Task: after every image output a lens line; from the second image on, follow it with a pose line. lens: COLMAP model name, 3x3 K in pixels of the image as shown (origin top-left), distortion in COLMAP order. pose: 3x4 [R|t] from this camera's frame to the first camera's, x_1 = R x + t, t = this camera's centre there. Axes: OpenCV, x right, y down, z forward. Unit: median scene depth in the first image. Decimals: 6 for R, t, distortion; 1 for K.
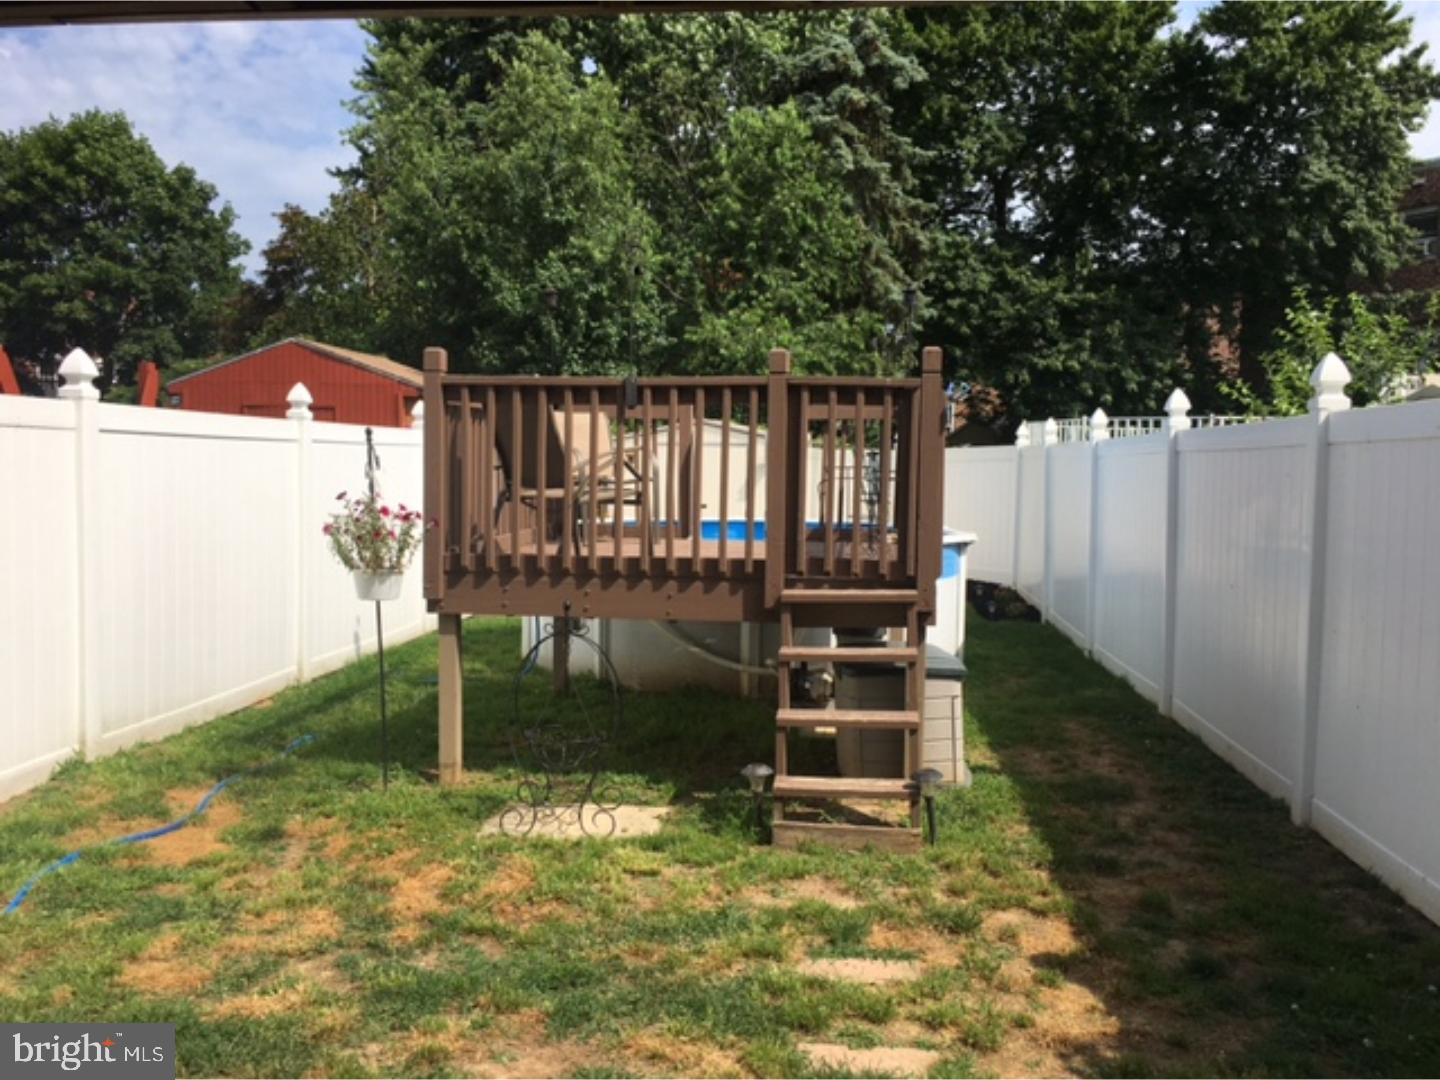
lens RADIAL K [[1196.2, 0, 743.0], [0, 1196.2, 523.1], [0, 0, 1]] dist [0.092369, -0.121159]
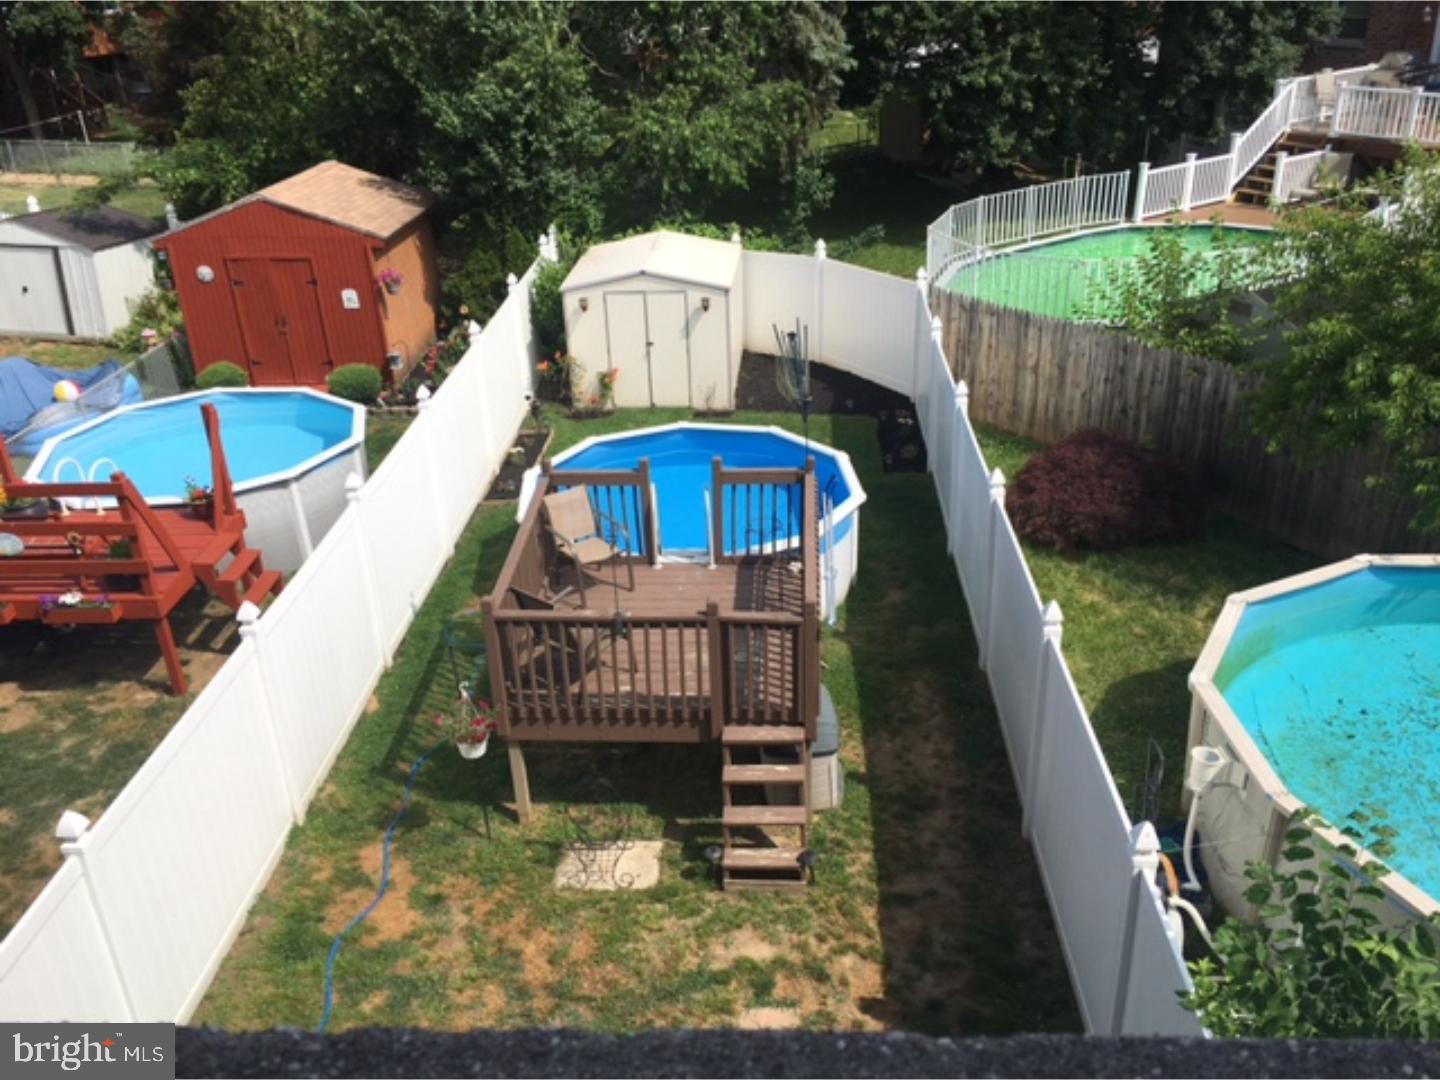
lens RADIAL K [[1196.2, 0, 743.0], [0, 1196.2, 523.1], [0, 0, 1]] dist [0.092369, -0.121159]
pose [[0.997629, -0.062430, 0.028975, 0.030835], [0.047050, 0.925867, 0.374909, -0.811008], [-0.050233, -0.372657, 0.926609, -0.403571]]
